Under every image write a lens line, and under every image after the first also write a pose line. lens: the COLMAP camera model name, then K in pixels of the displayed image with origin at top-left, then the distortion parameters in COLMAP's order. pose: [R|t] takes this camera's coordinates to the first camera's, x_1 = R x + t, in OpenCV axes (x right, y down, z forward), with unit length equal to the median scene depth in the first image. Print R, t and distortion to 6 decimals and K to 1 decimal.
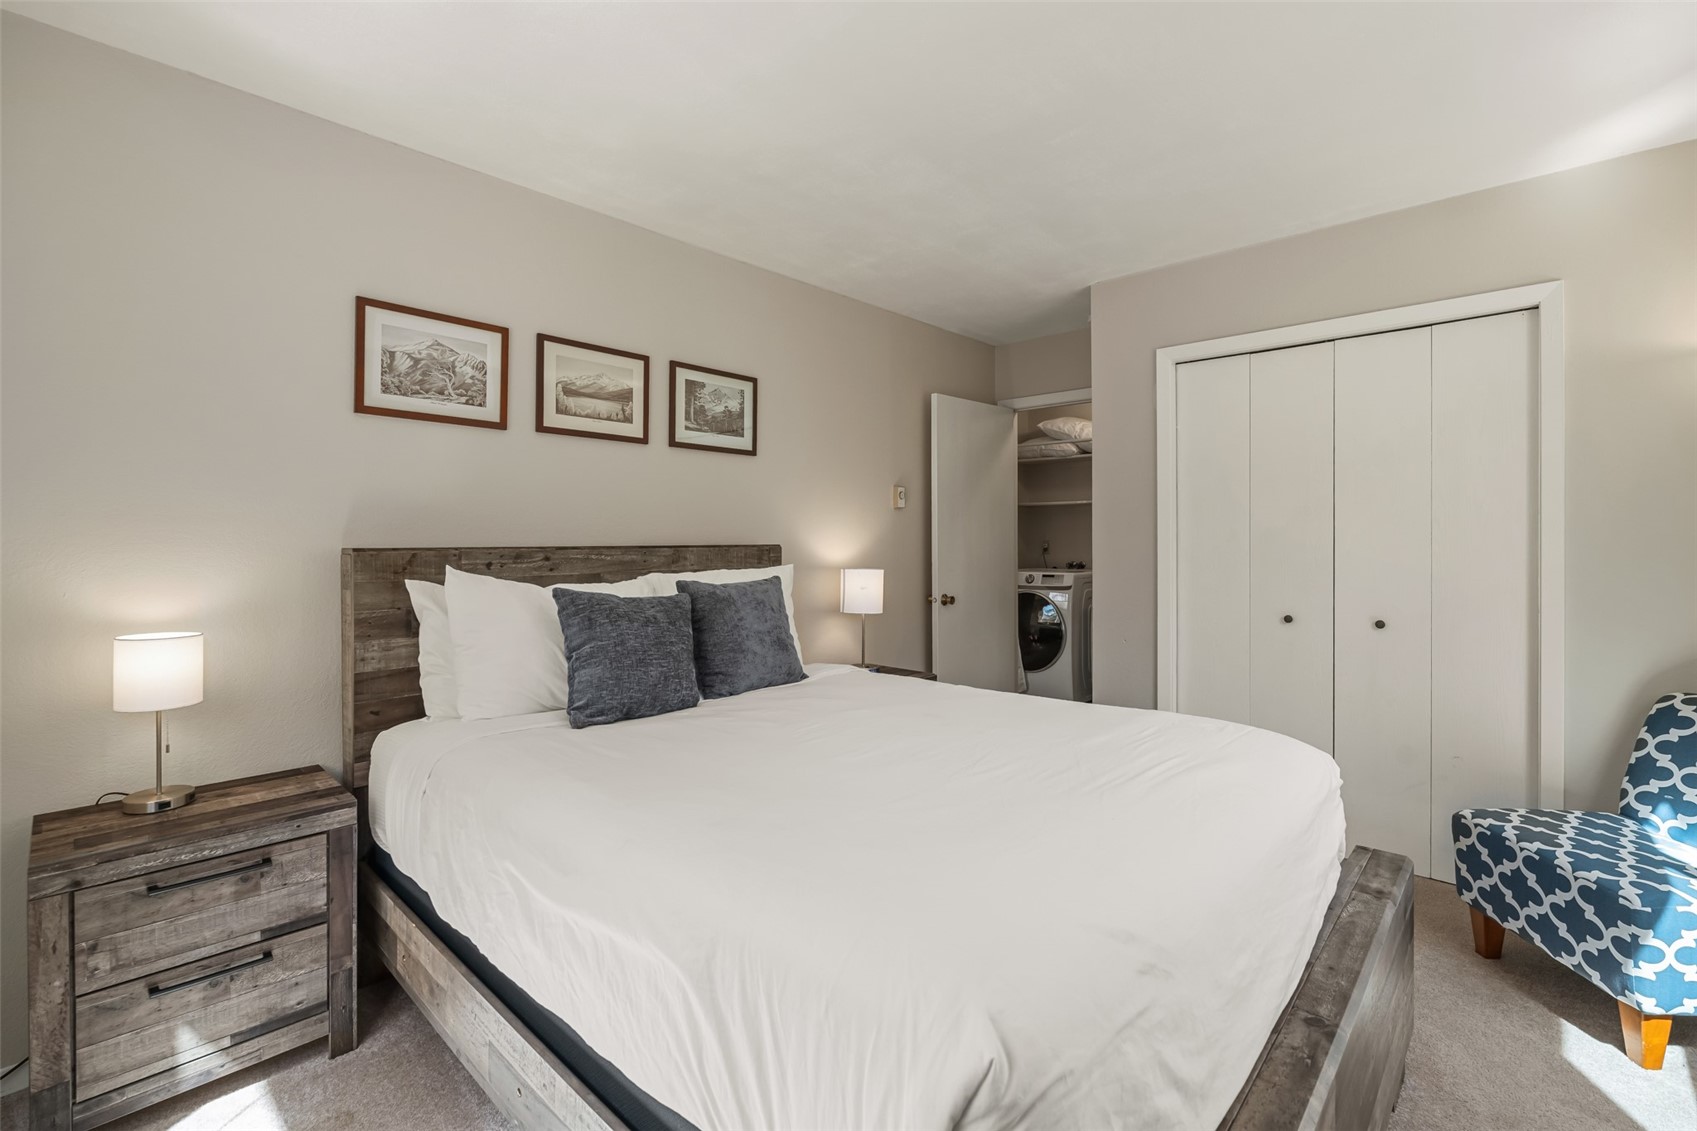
lens RADIAL K [[747.8, 0, 848.5], [0, 747.8, 565.5], [0, 0, 1]] dist [-0.000599, -0.000026]
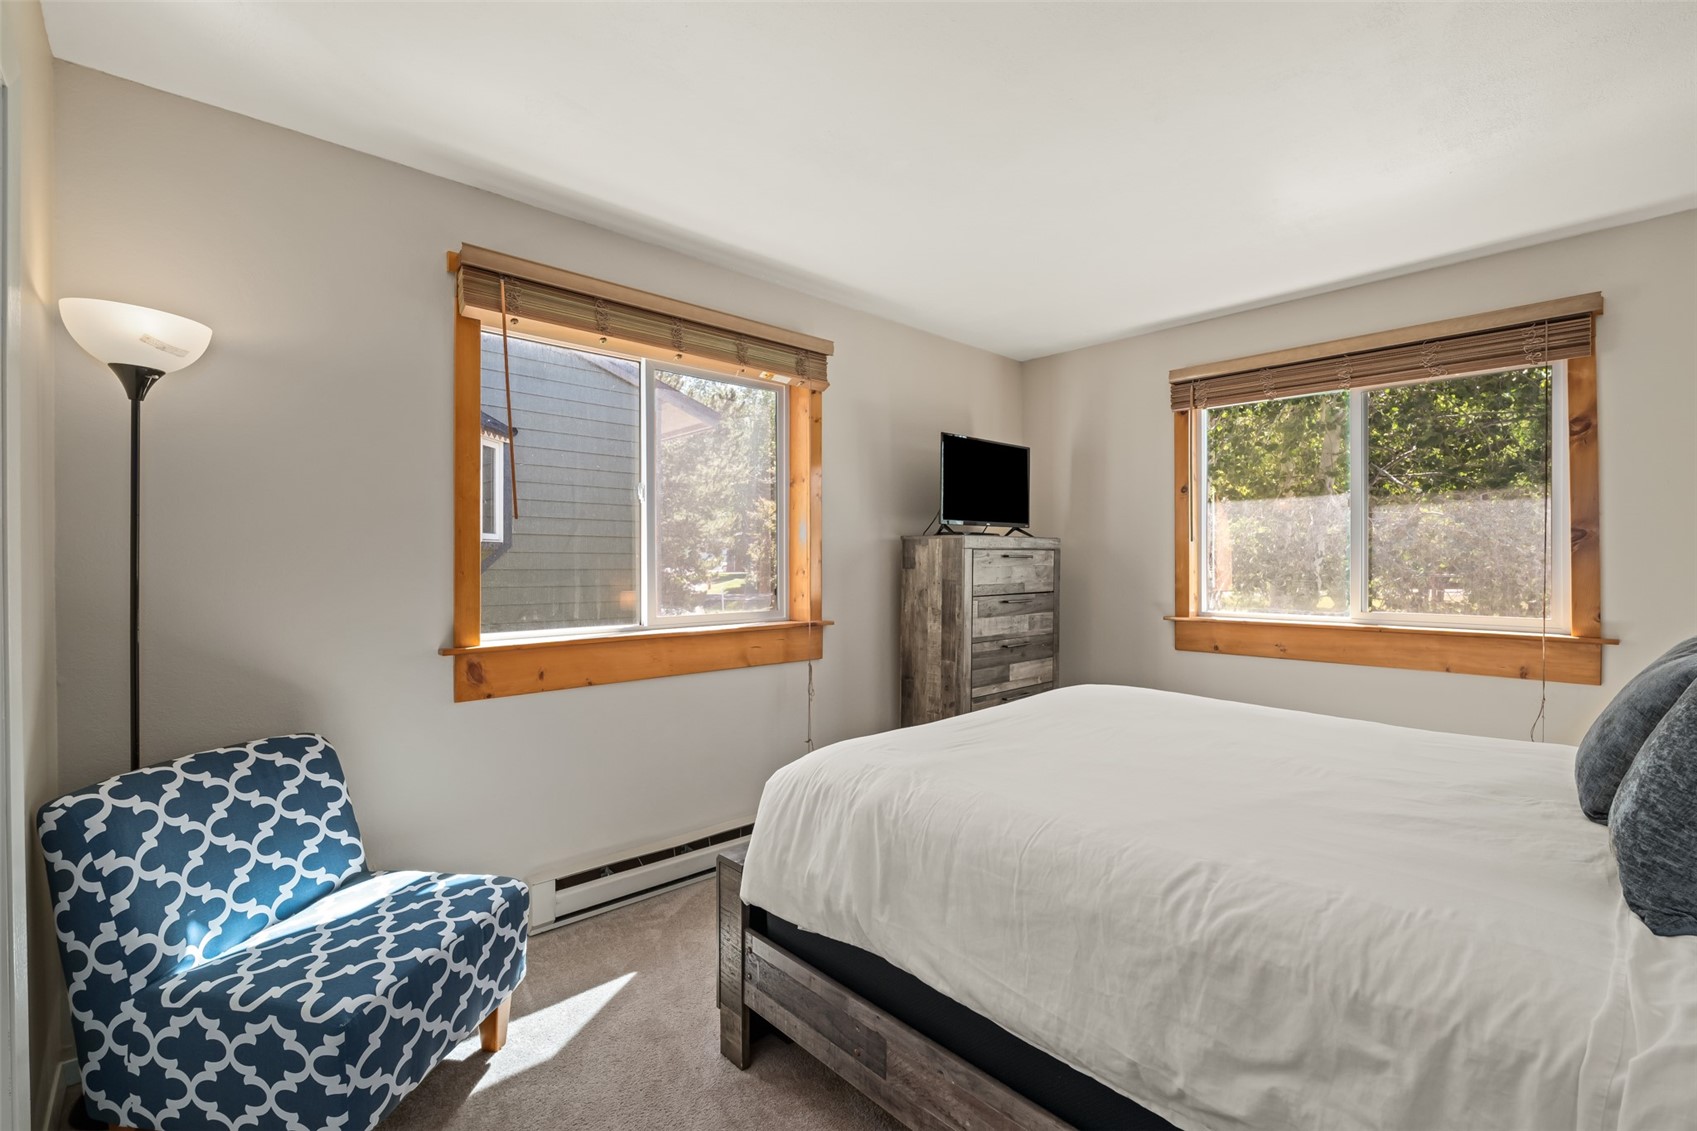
lens RADIAL K [[747.8, 0, 848.5], [0, 747.8, 565.5], [0, 0, 1]] dist [-0.000599, -0.000026]
pose [[-0.997629, -0.001117, 0.068810, 0.383541], [0.001734, 0.999143, 0.041361, -0.060816], [-0.068797, 0.041382, -0.996772, 1.620931]]
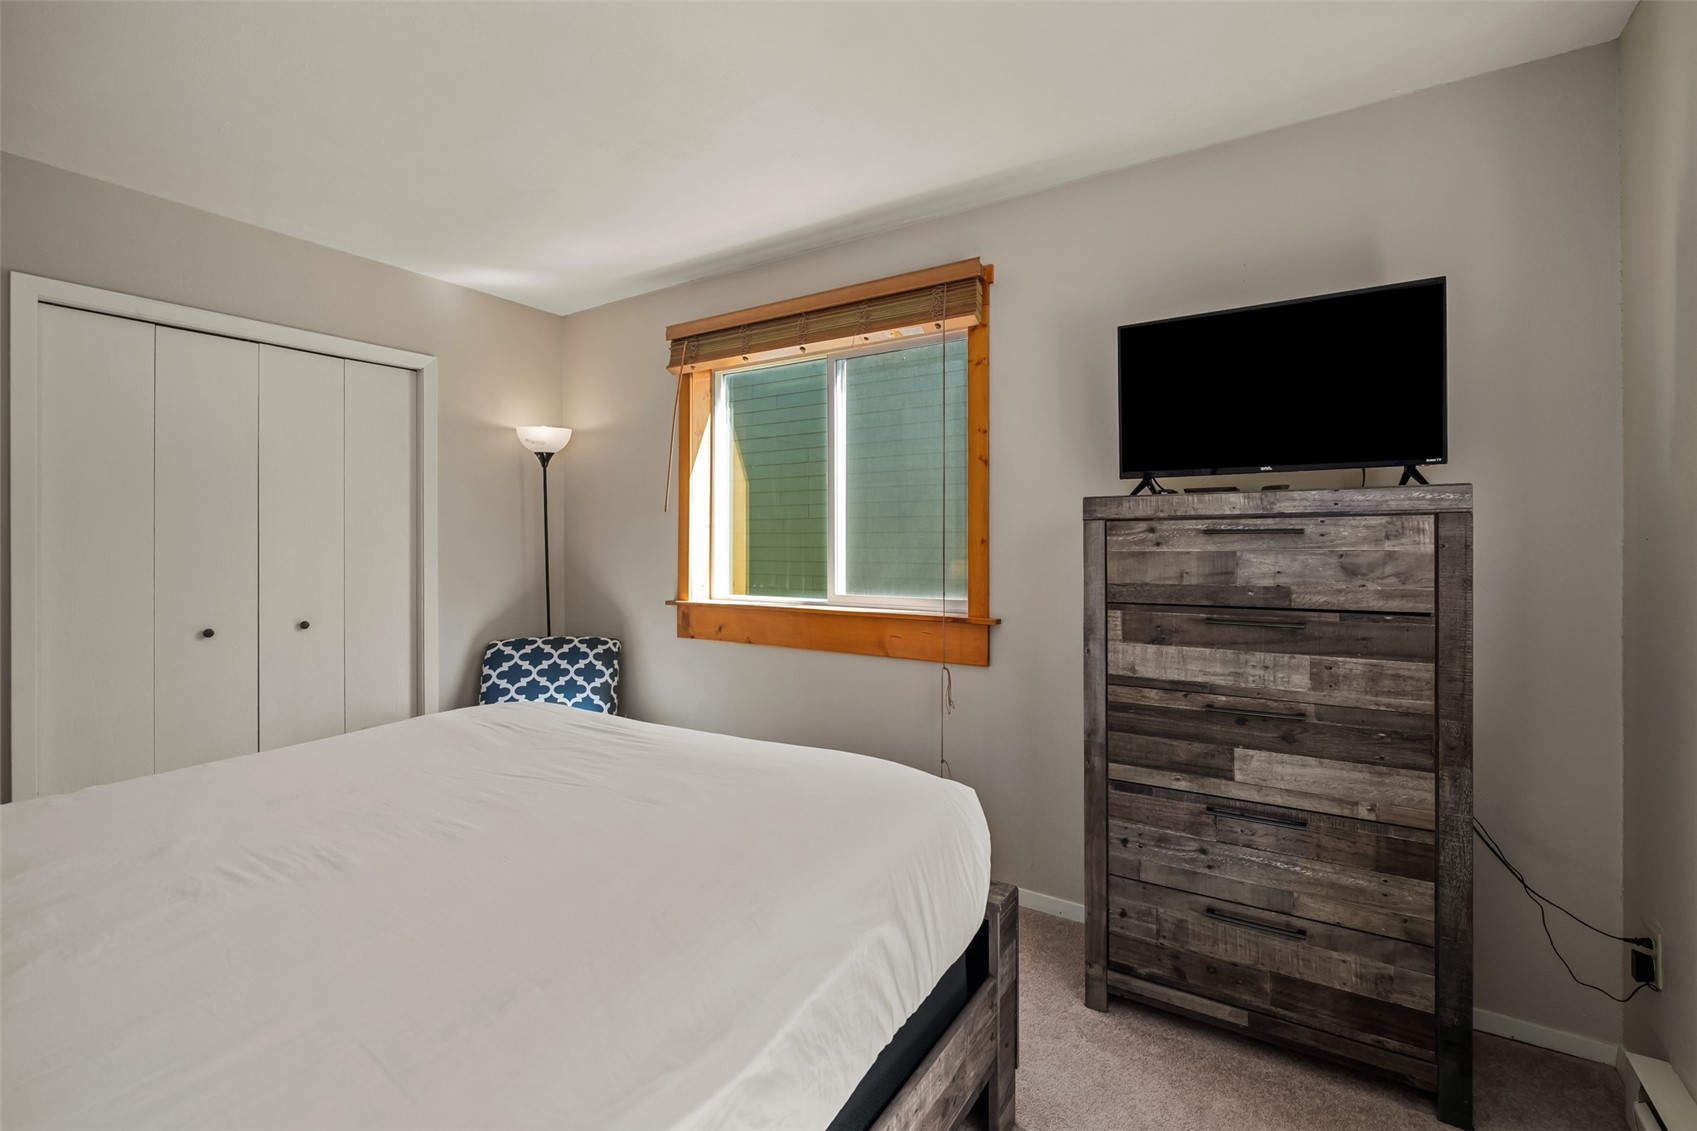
lens RADIAL K [[750.2, 0, 848.6], [0, 750.2, 545.4], [0, 0, 1]] dist [-0.002976, -0.000461]
pose [[-0.171887, -0.006339, 0.985096, -0.583956], [0.036852, 0.999238, 0.012860, -0.024020], [-0.984427, 0.038514, -0.171522, 0.532440]]
